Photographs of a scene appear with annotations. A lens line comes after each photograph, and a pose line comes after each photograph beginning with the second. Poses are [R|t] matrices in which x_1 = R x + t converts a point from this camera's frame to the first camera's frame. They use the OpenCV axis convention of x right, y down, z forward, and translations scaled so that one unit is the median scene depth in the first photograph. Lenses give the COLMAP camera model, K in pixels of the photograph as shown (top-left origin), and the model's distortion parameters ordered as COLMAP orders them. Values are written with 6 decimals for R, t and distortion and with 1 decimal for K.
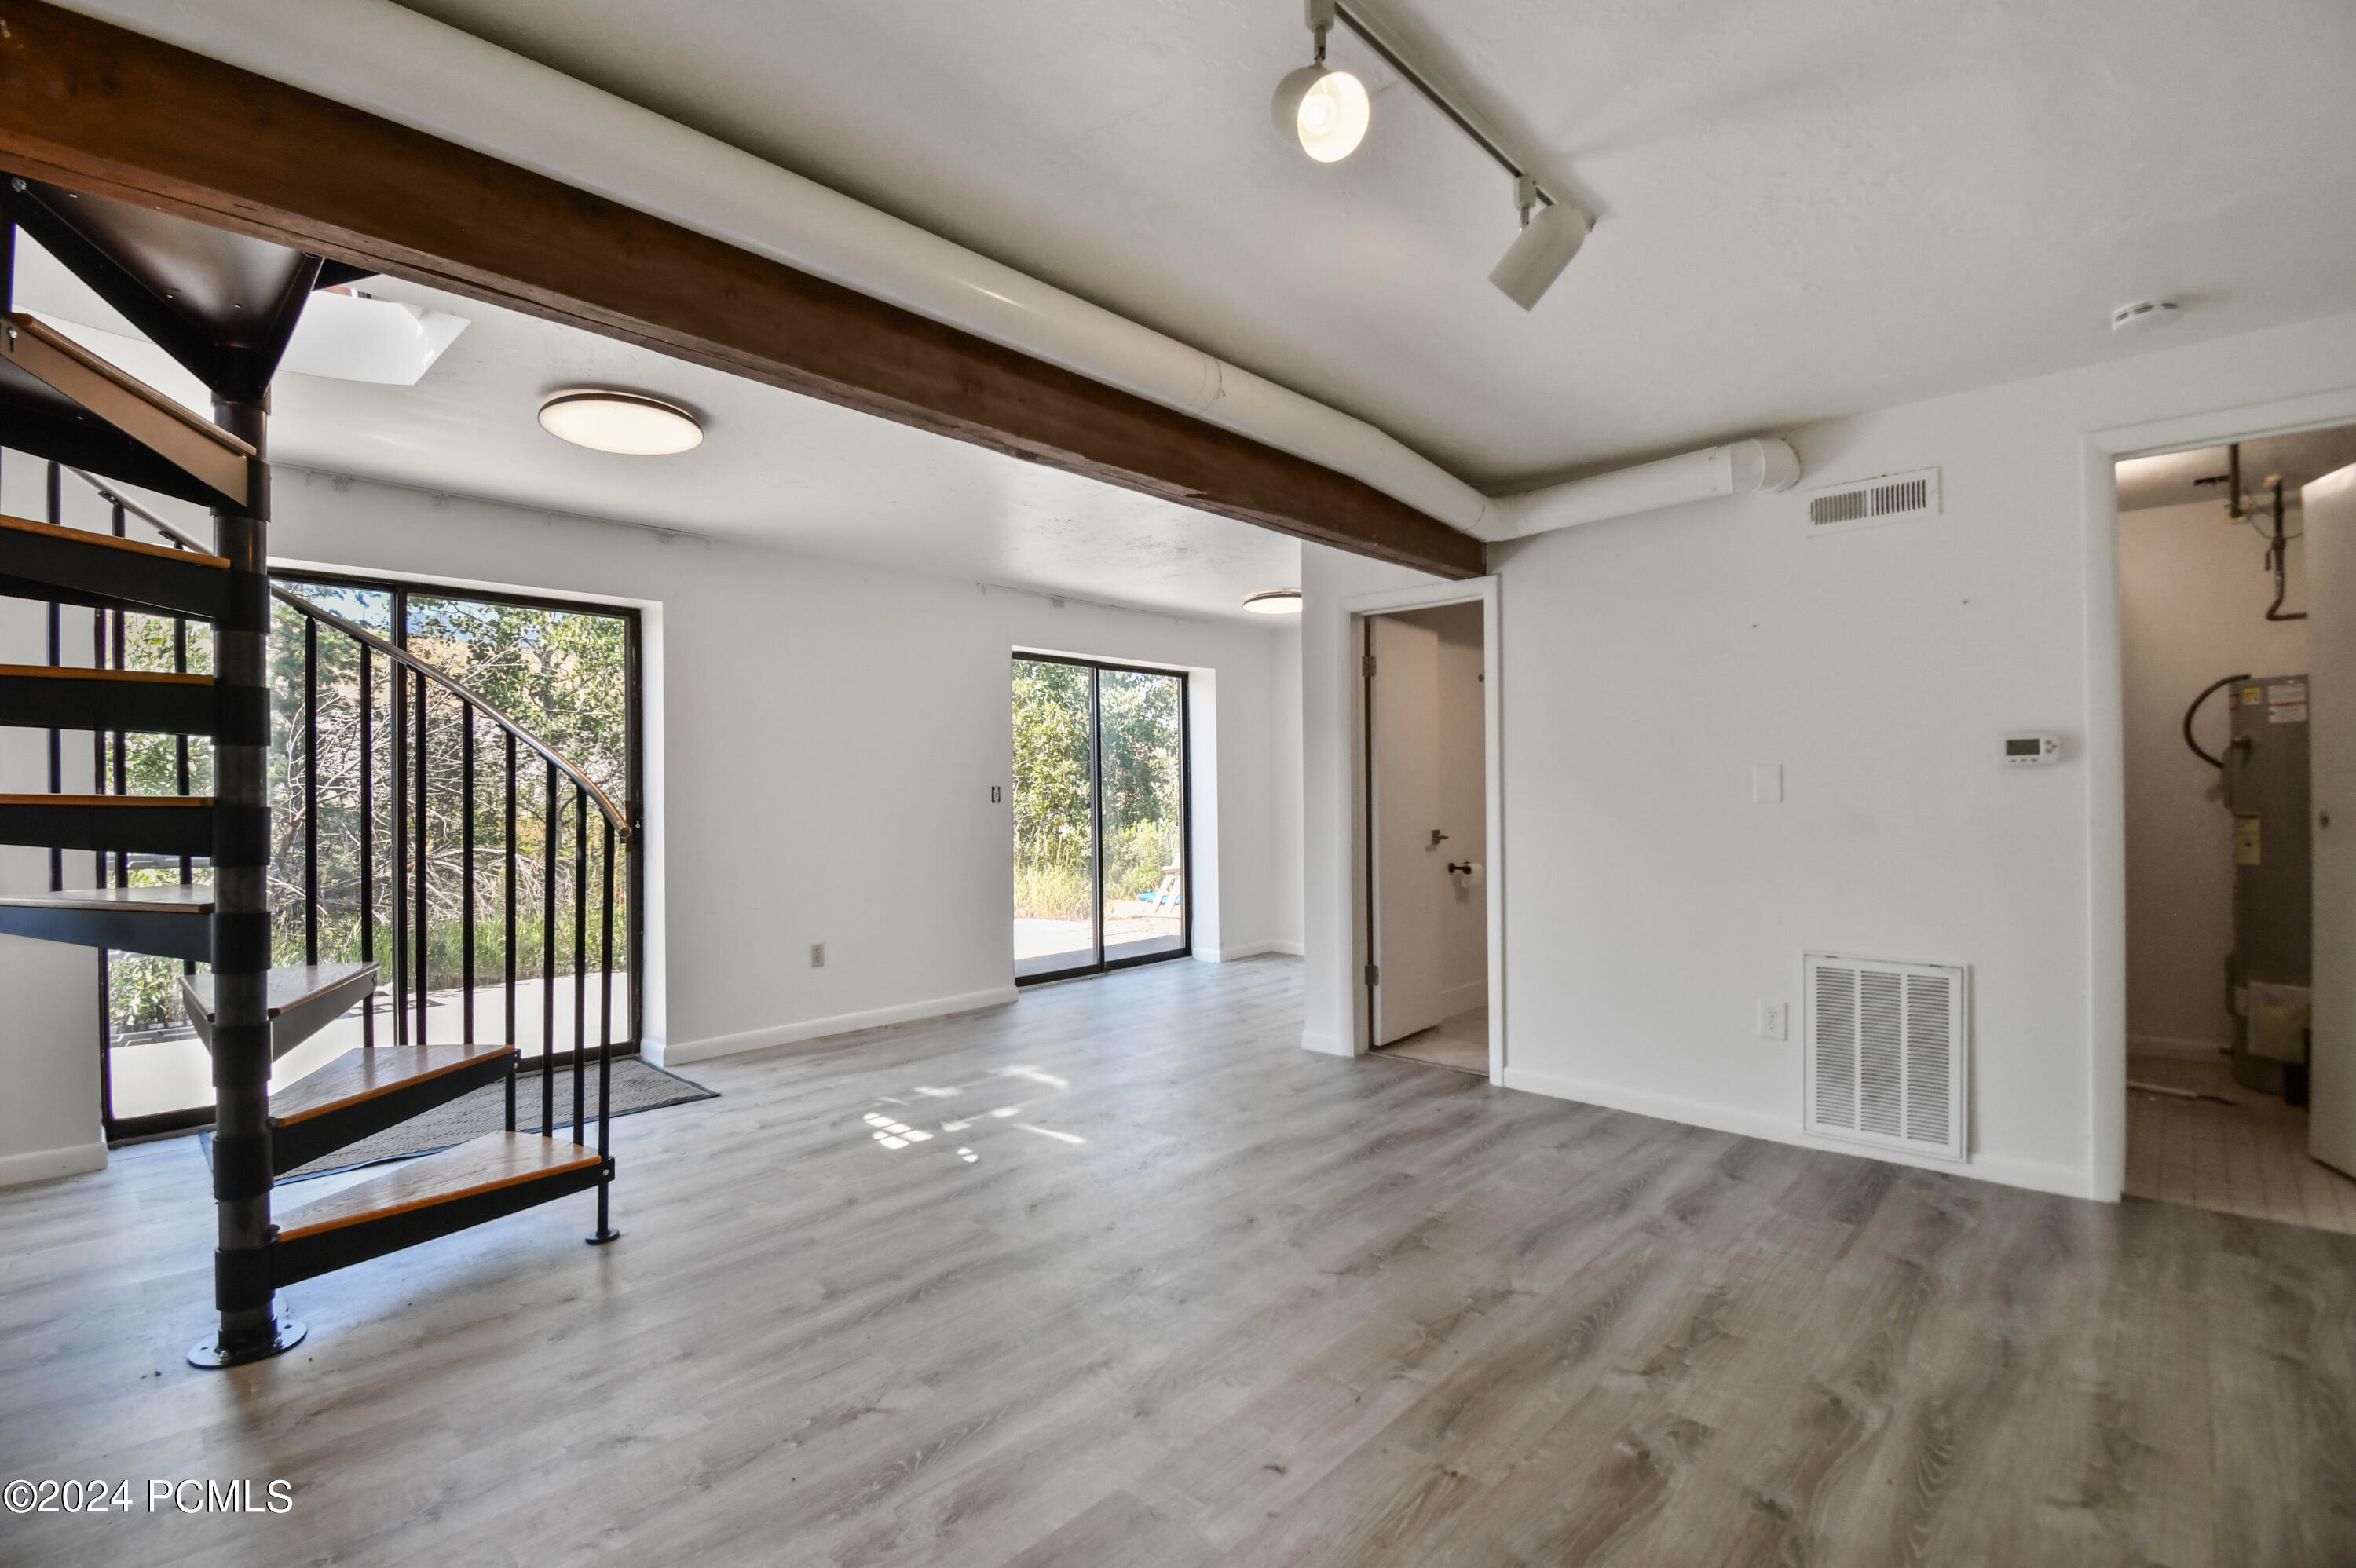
lens RADIAL K [[1084.0, 0, 1178.0], [0, 1084.0, 784.0], [0, 0, 1]] dist [-0.001517, -0.000292]
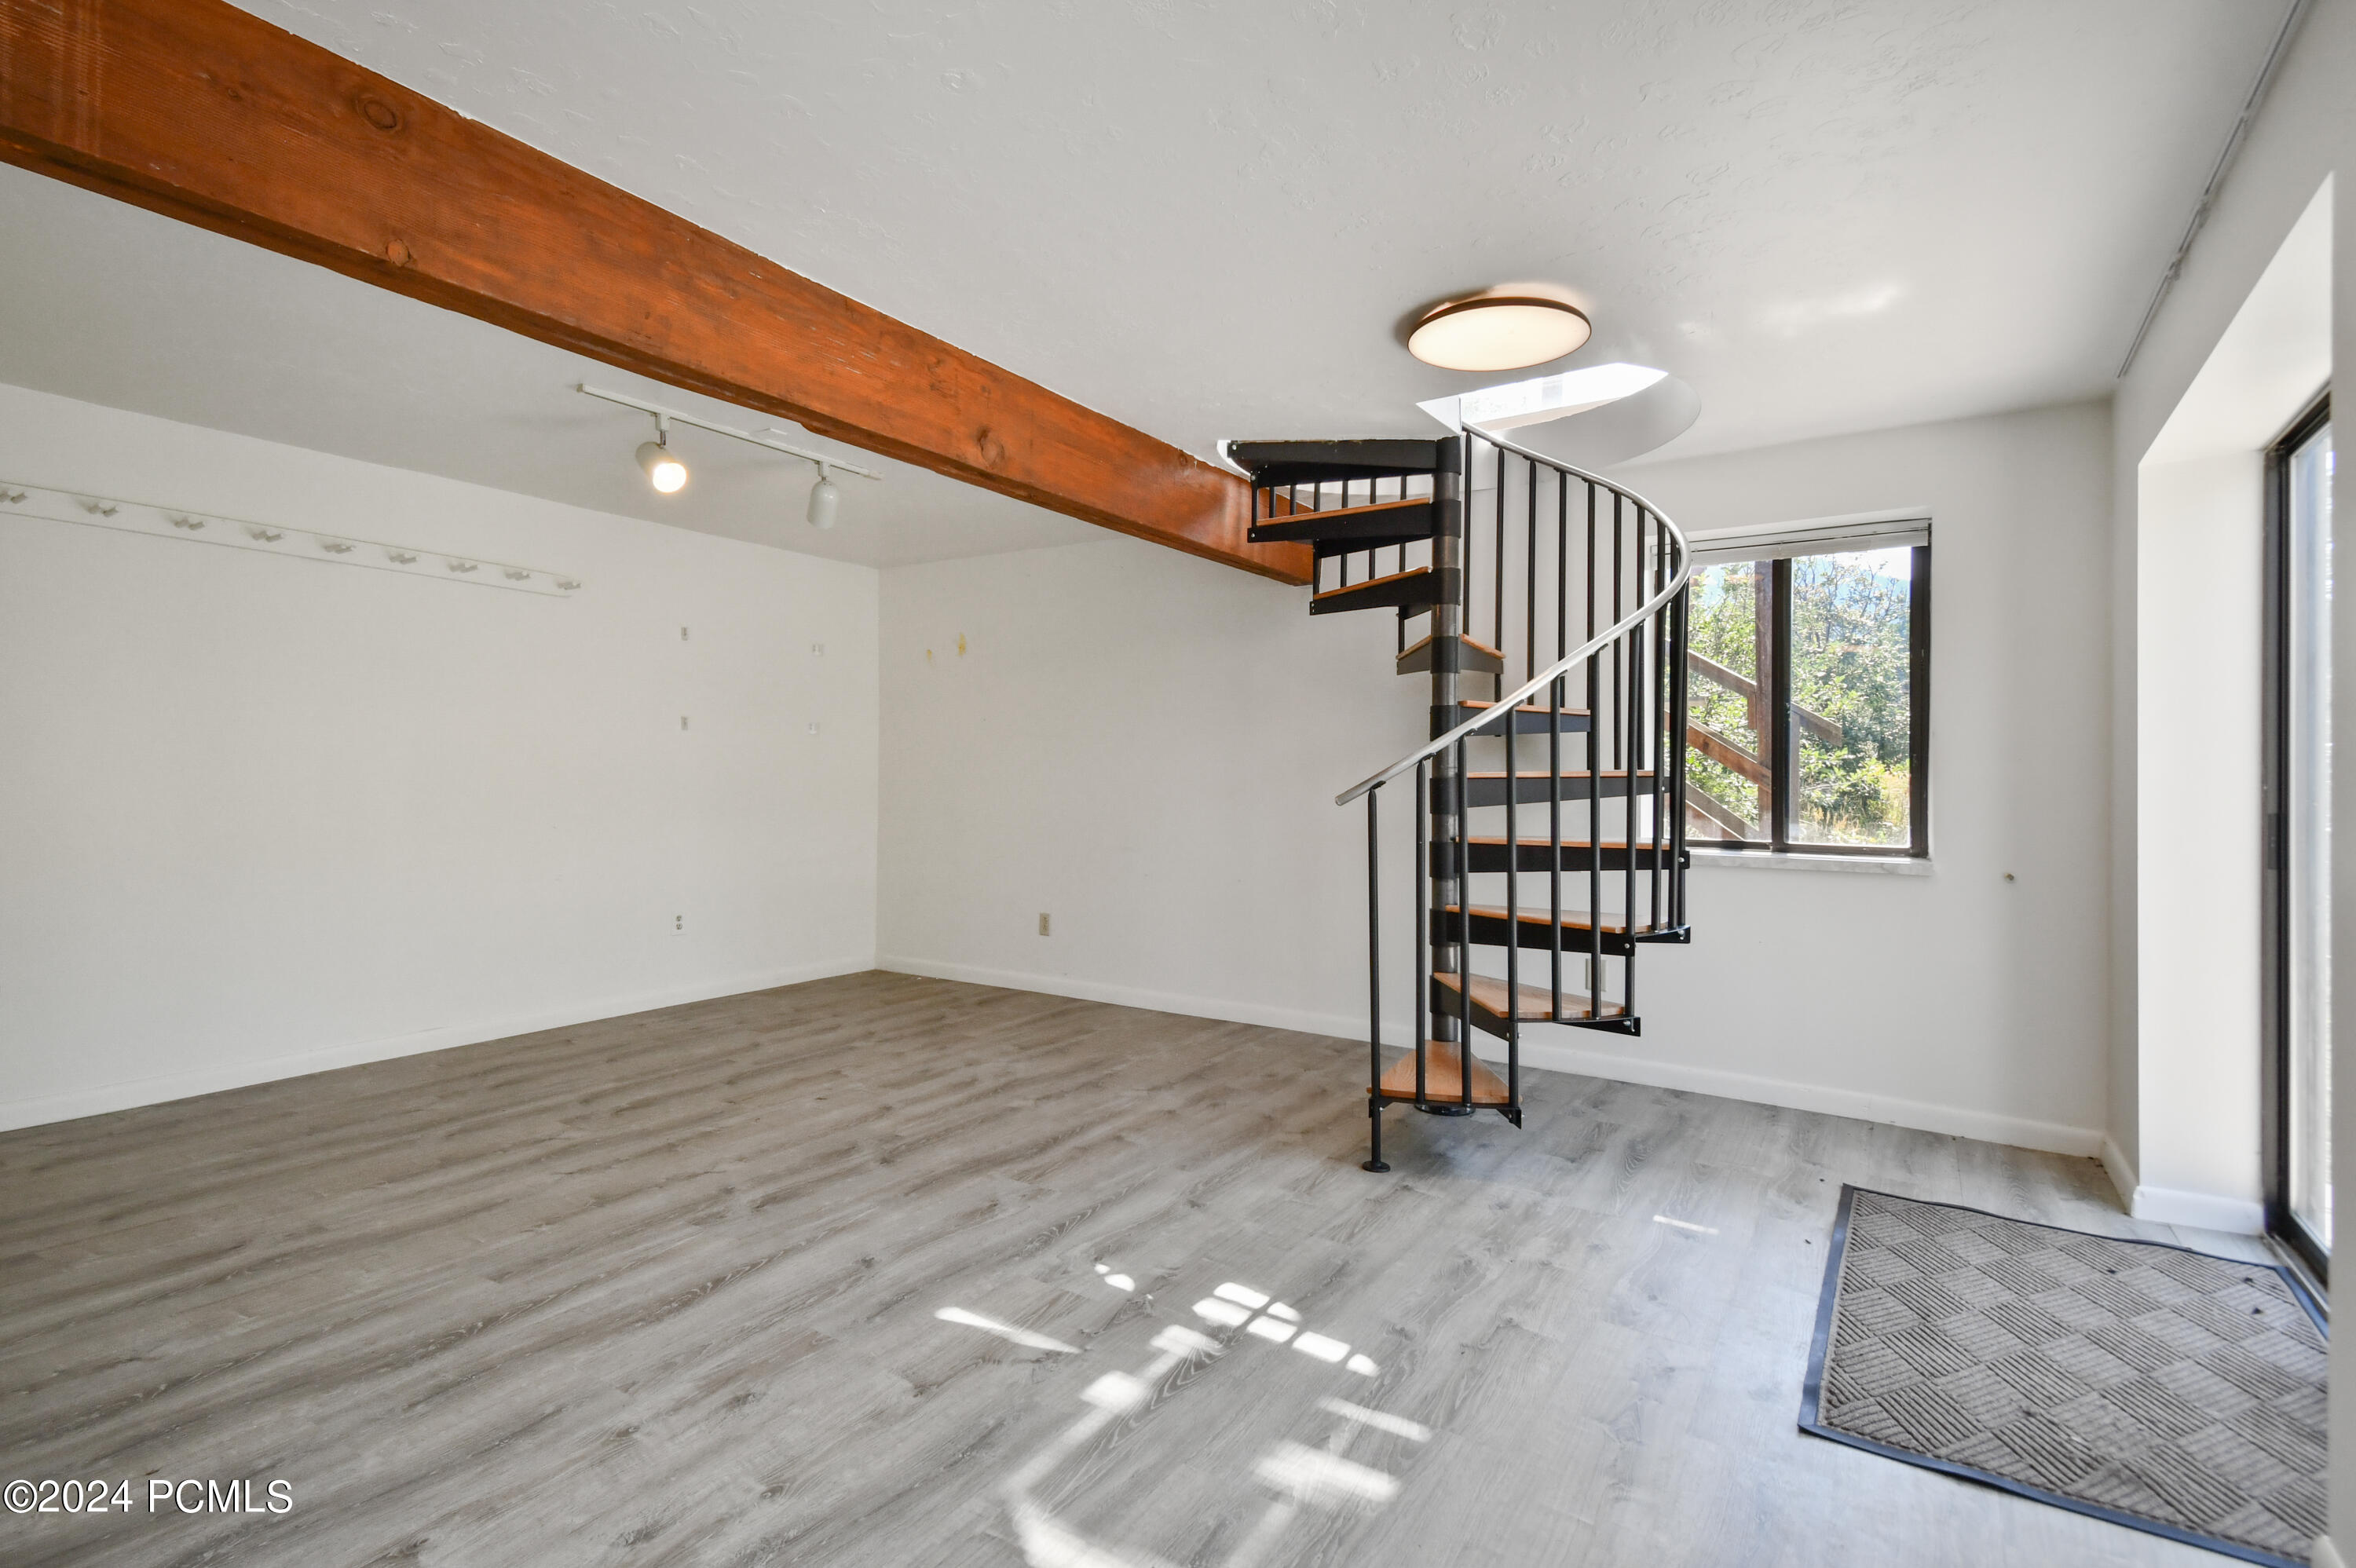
lens RADIAL K [[1139.9, 0, 1178.0], [0, 1139.9, 784.0], [0, 0, 1]] dist [0.000358, 0.000049]
pose [[-0.984928, 0.004160, -0.172913, -0.145267], [0.003658, 0.999988, 0.003220, 0.025294], [0.172925, 0.002539, -0.984932, 2.304891]]
